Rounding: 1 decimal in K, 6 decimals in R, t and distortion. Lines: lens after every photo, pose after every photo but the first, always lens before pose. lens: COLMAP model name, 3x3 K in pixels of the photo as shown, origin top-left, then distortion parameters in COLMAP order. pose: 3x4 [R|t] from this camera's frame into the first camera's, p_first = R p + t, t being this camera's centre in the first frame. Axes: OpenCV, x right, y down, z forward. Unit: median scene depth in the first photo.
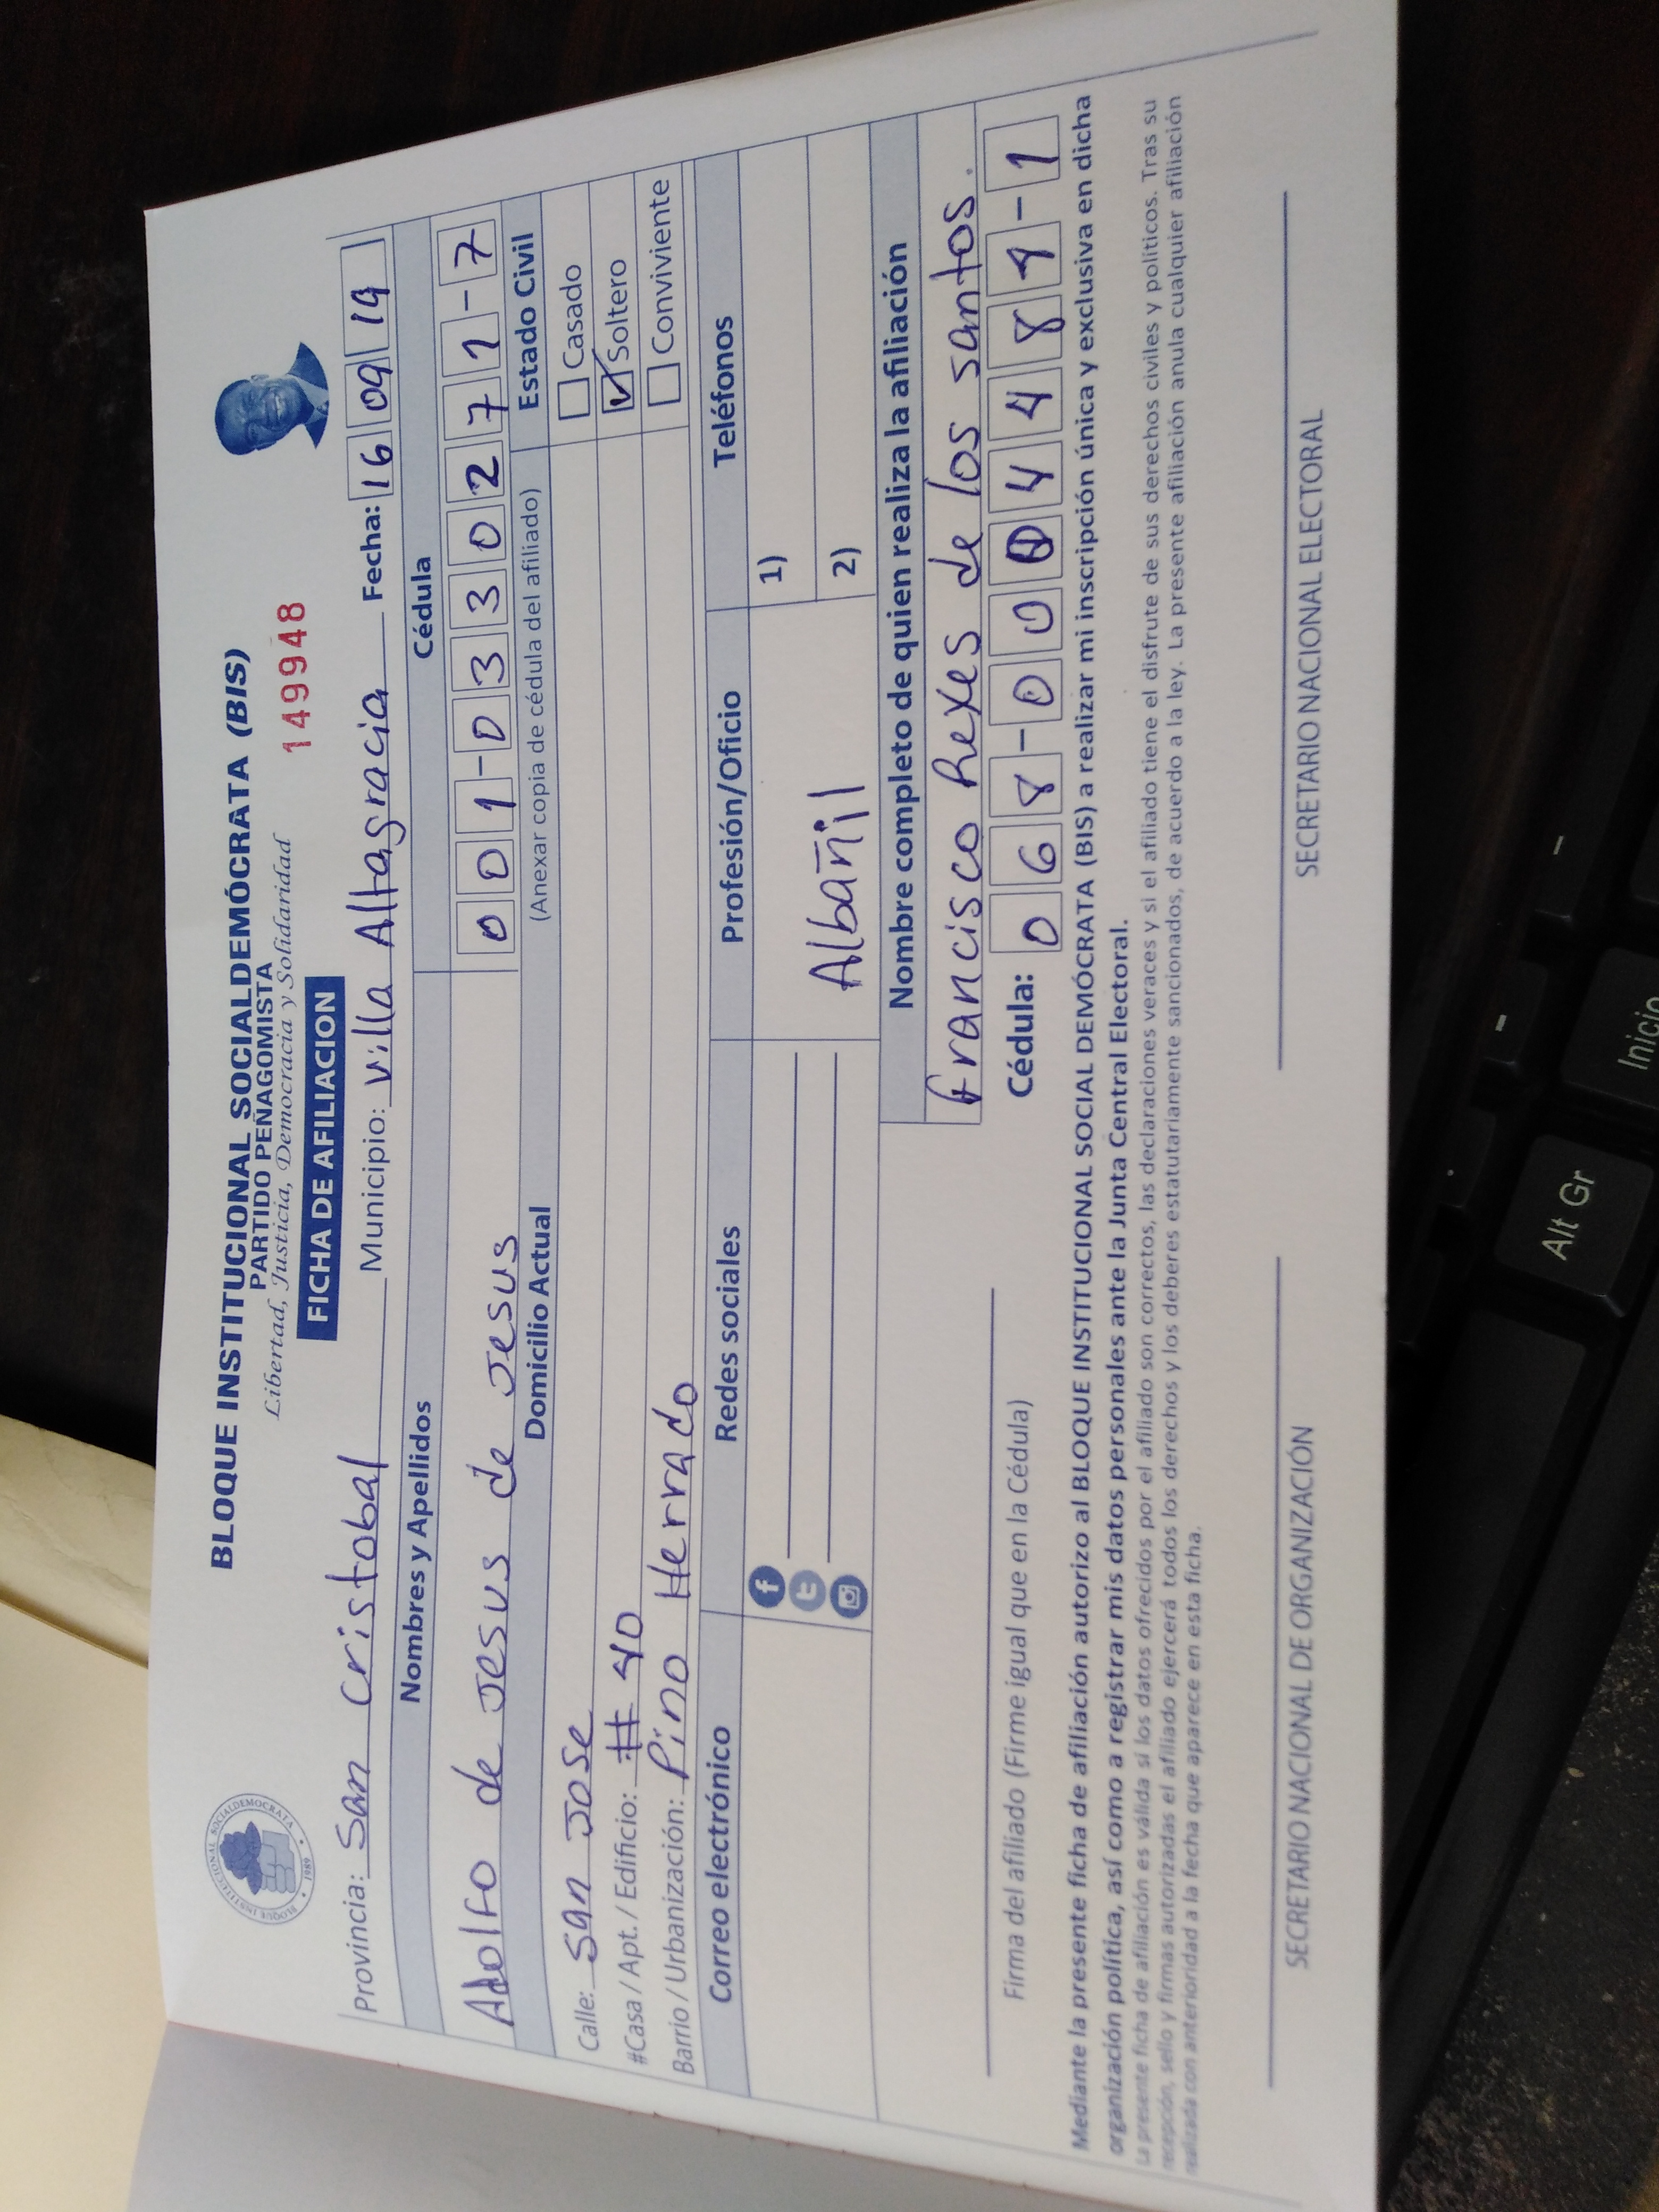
lens RADIAL K [[1629.7, 0, 831.1], [0, 1629.7, 1100.5], [0, 0, 1]] dist [0.092256, -0.207208]
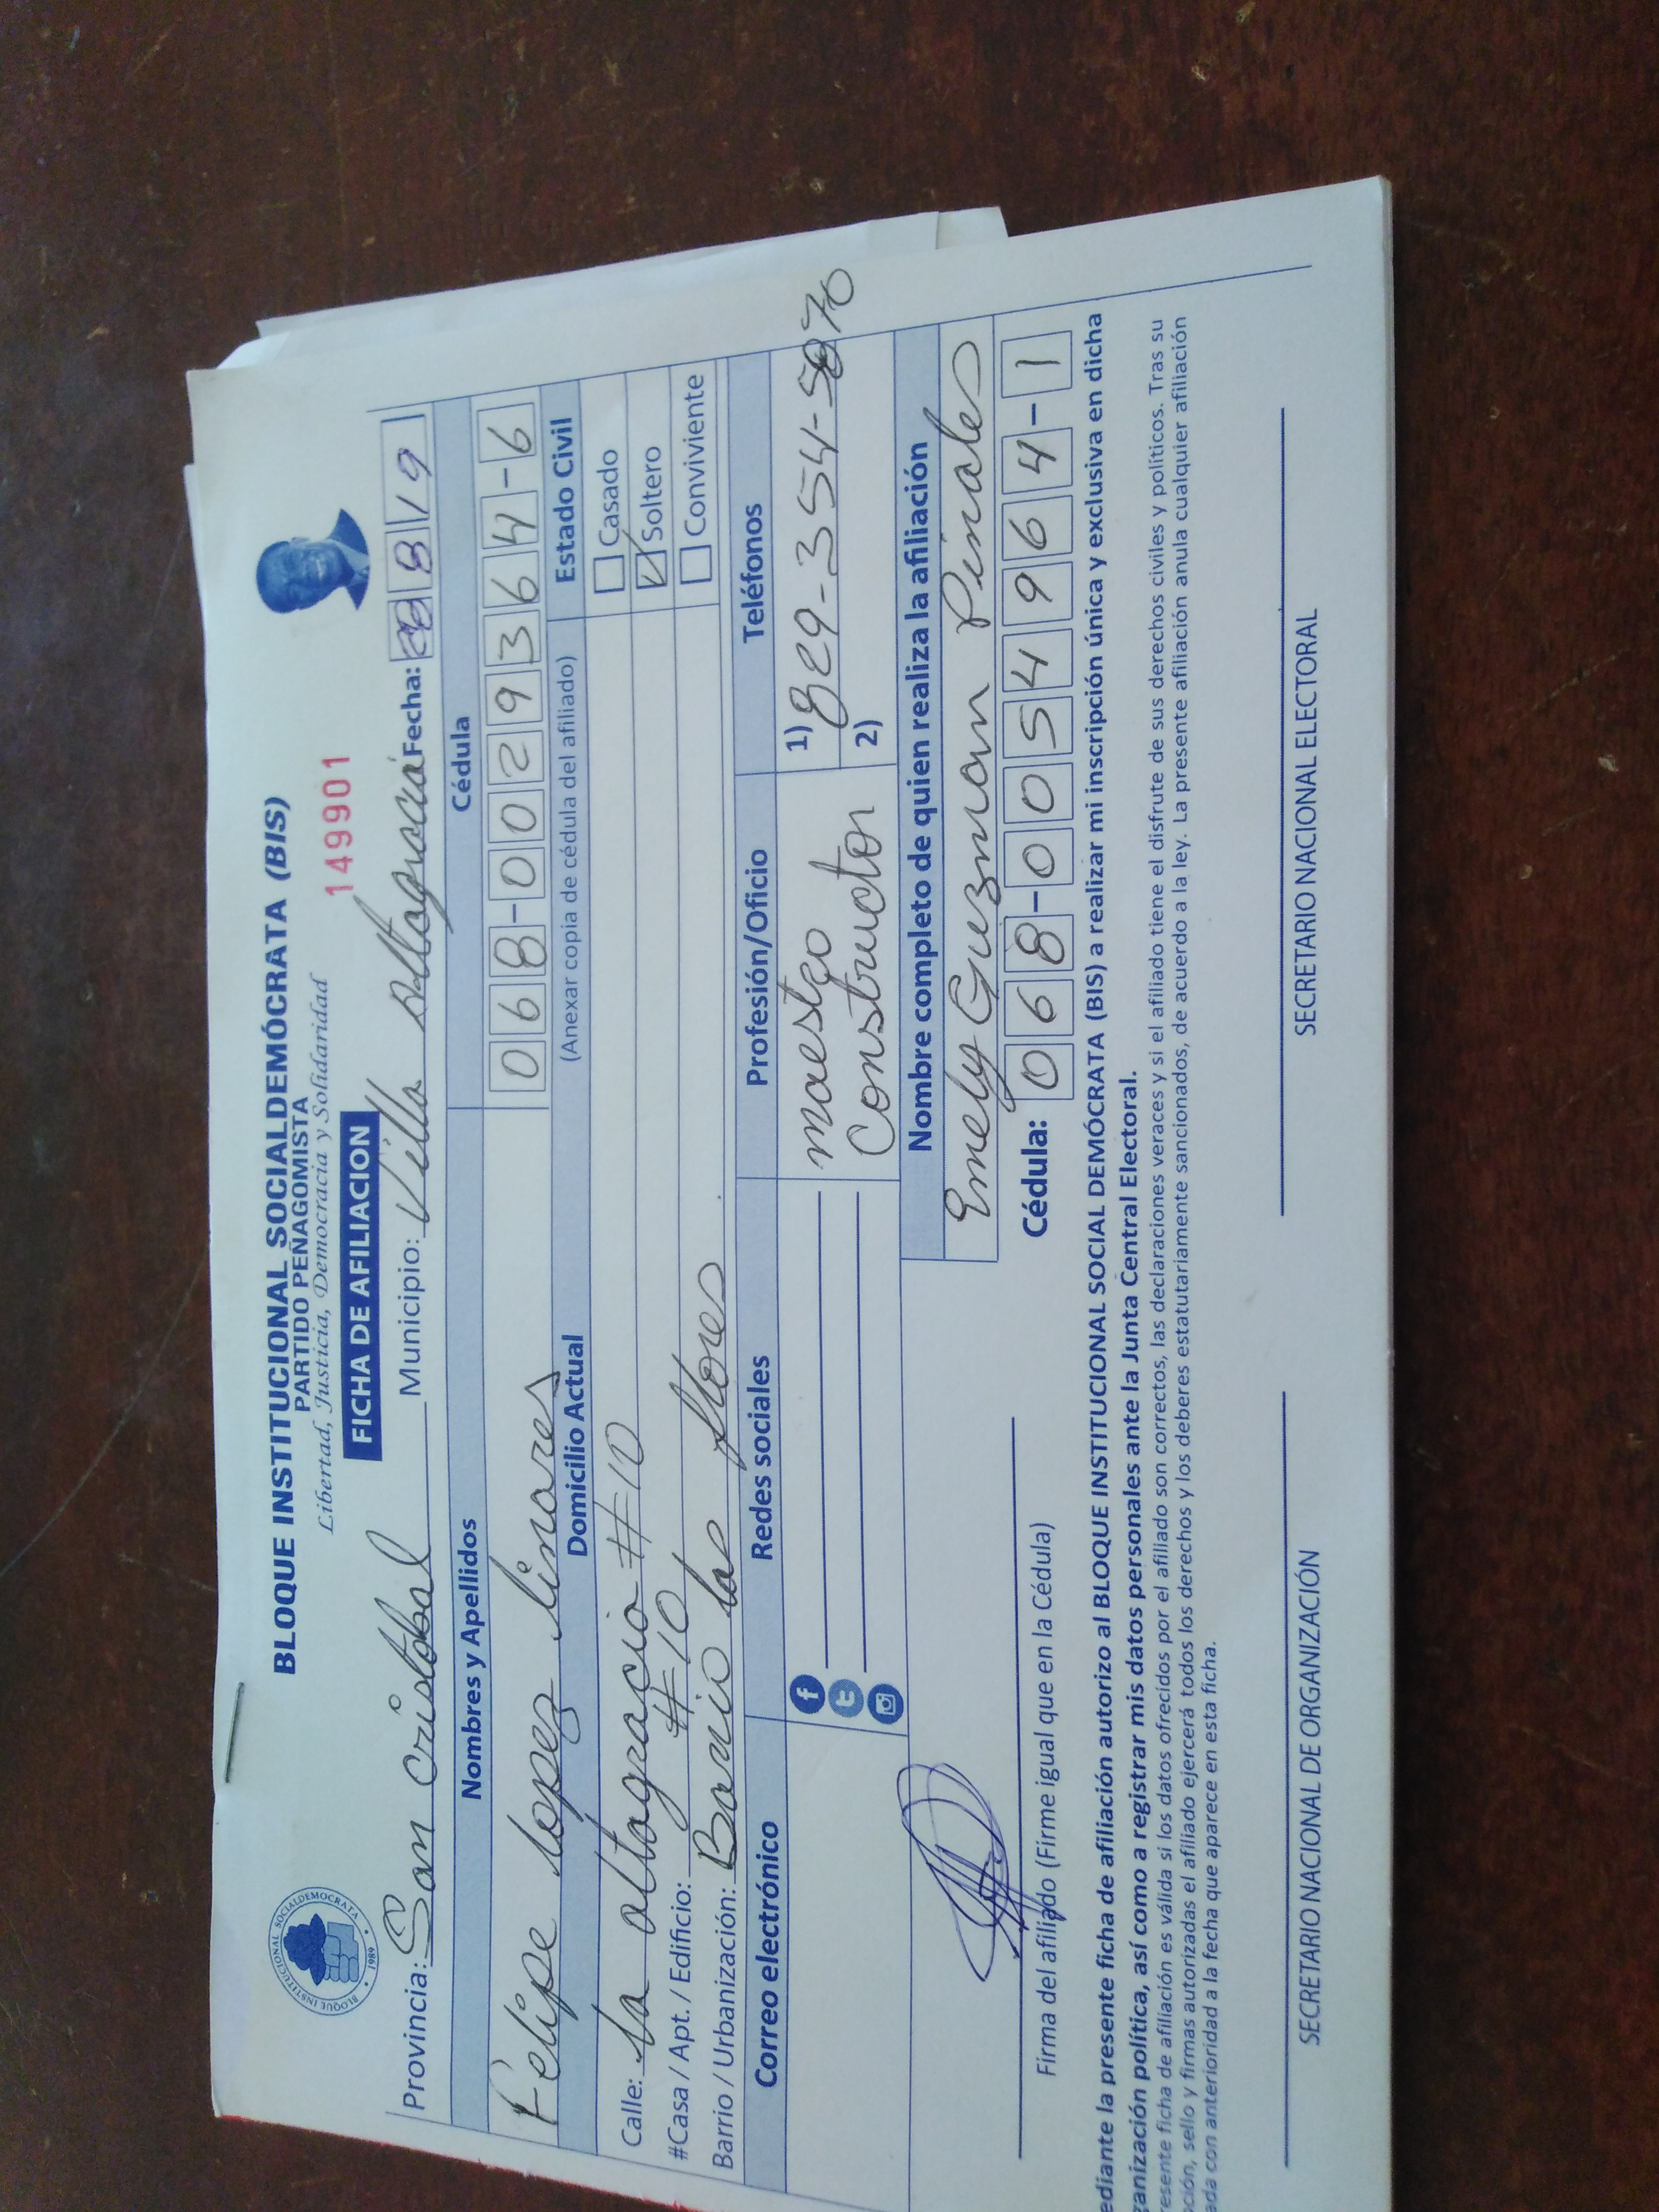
lens RADIAL K [[1653.0, 0, 812.9], [0, 1653.0, 1104.2], [0, 0, 1]] dist [0.086431, -0.224509]
pose [[0.999886, 0.014861, -0.002495, -0.029375], [-0.015015, 0.996599, -0.081022, 0.001657], [0.001282, 0.081051, 0.996709, -0.082704]]
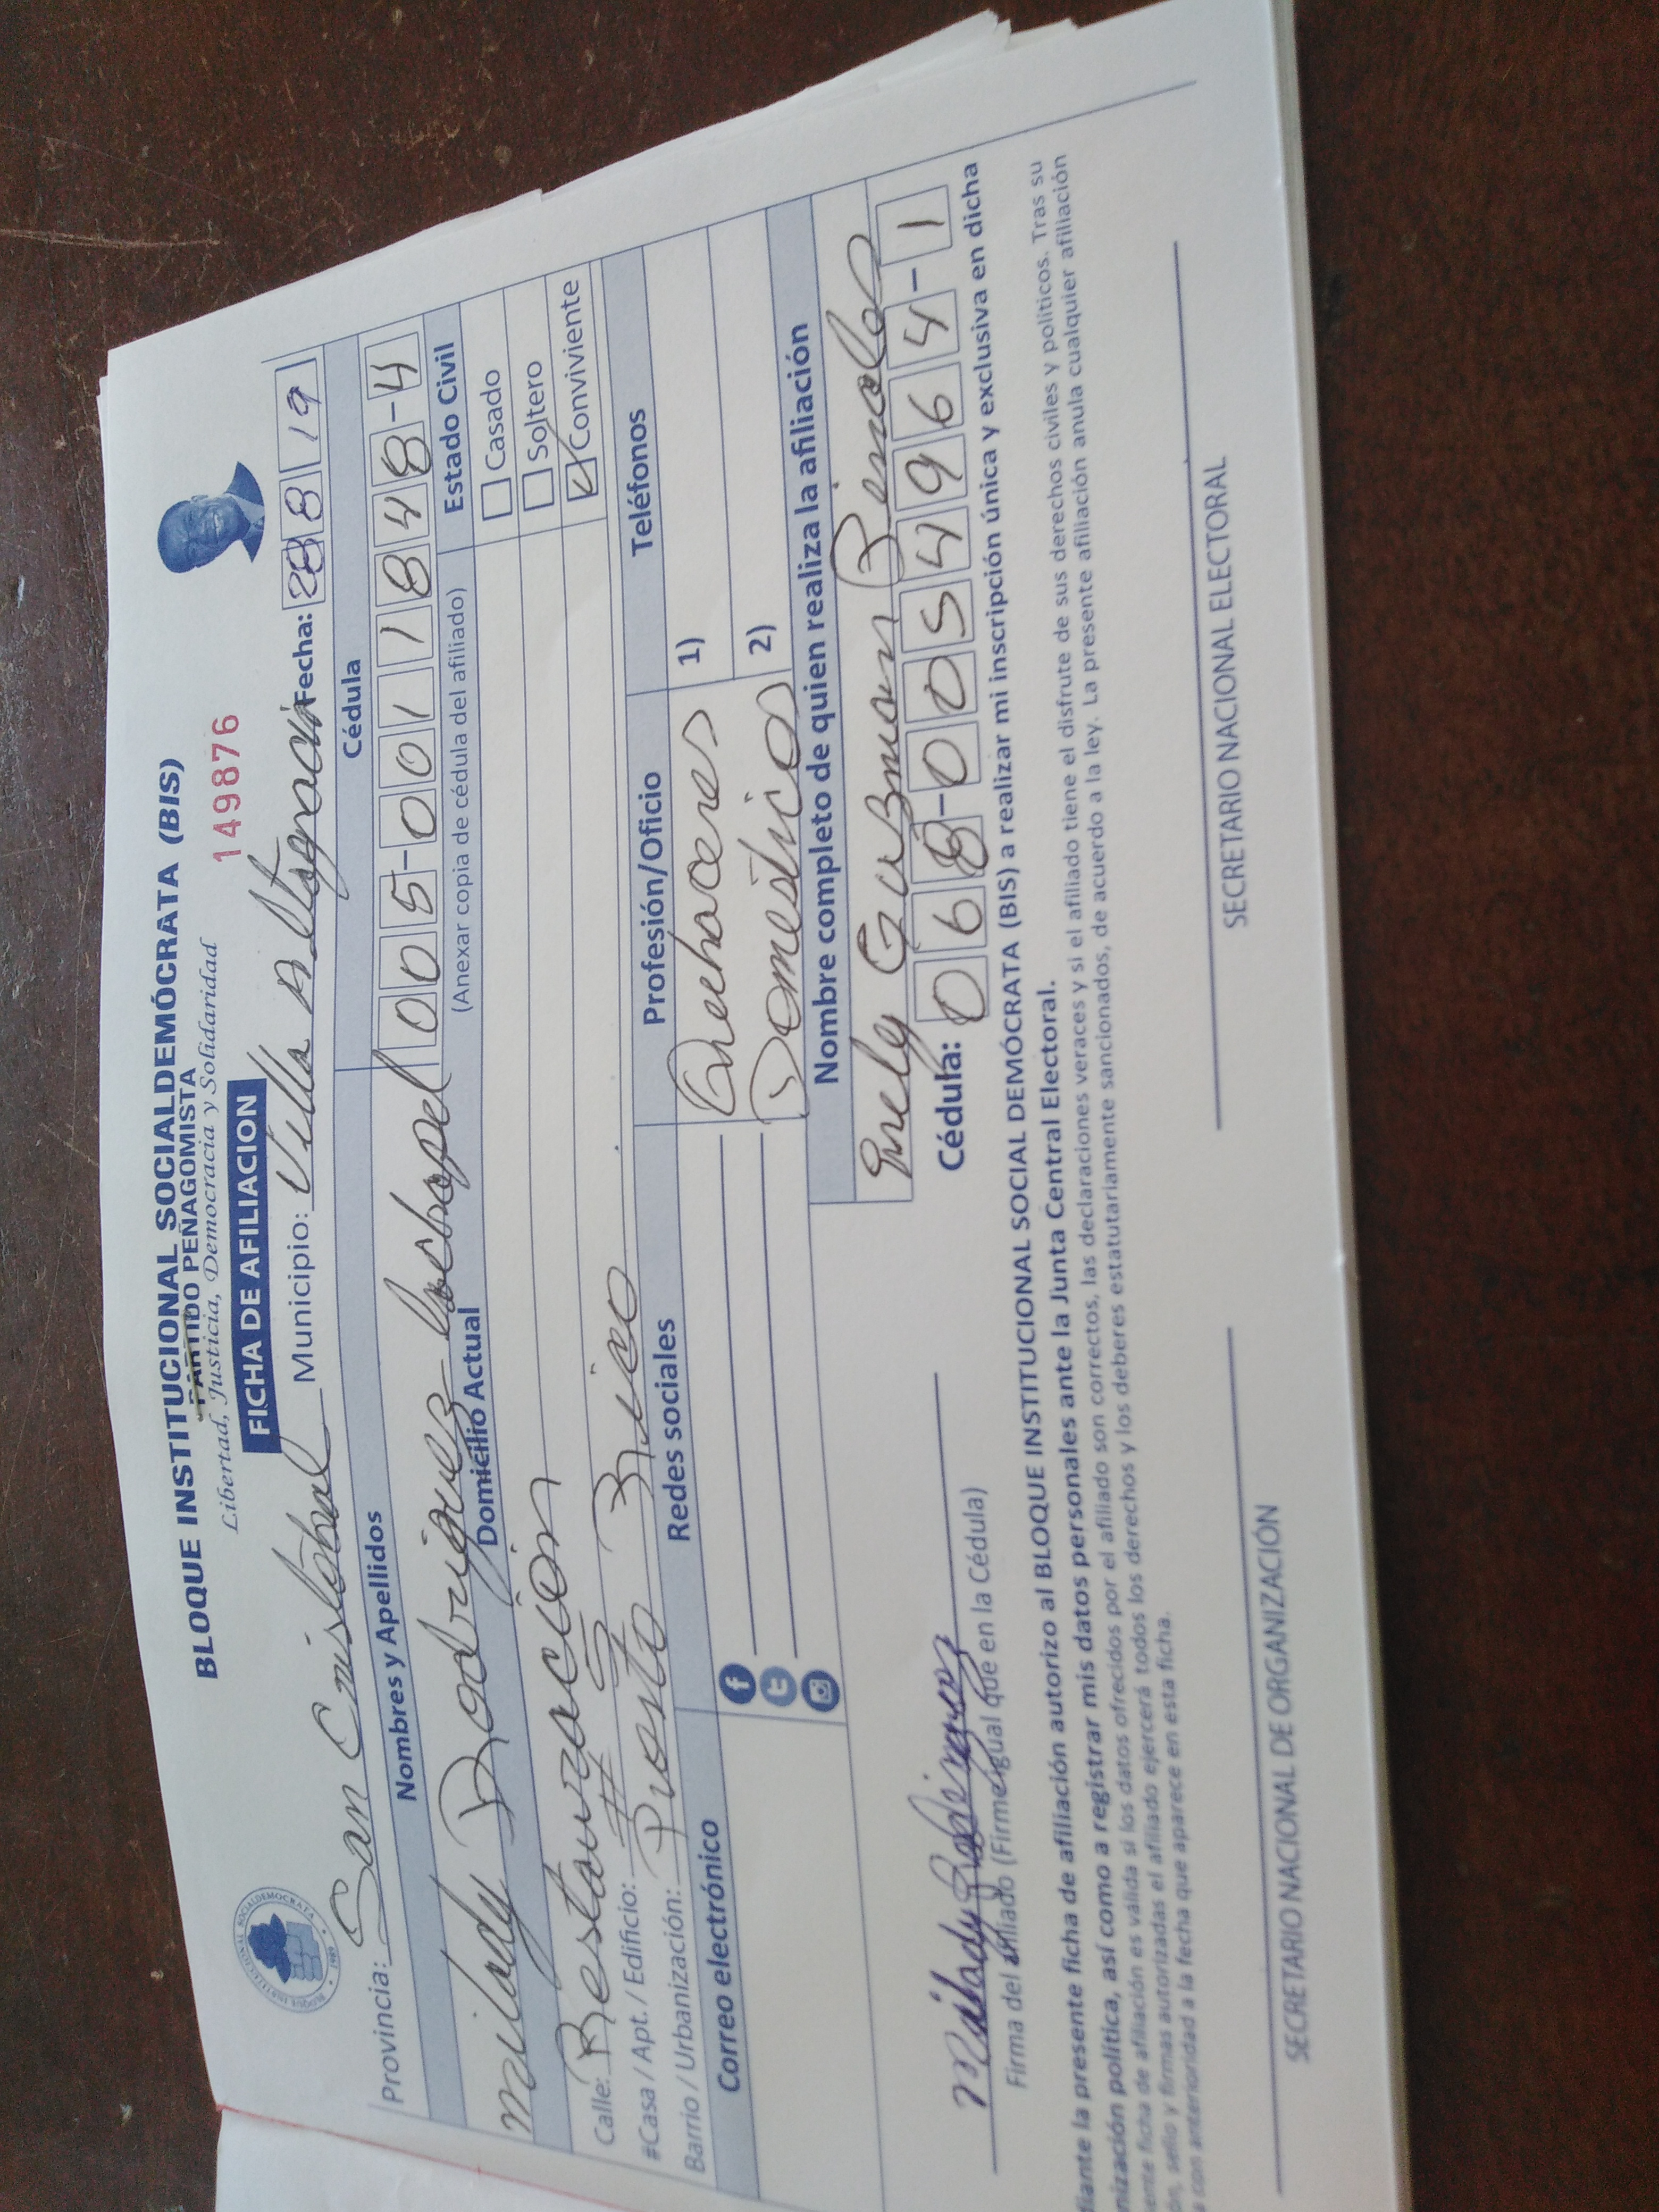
lens RADIAL K [[1616.5, 0, 824.5], [0, 1616.5, 1103.3], [0, 0, 1]] dist [0.089578, -0.205358]
pose [[0.998640, -0.047047, 0.022482, 0.015521], [0.048039, 0.997792, -0.045854, -0.001089], [-0.020275, 0.046872, 0.998695, 0.039596]]
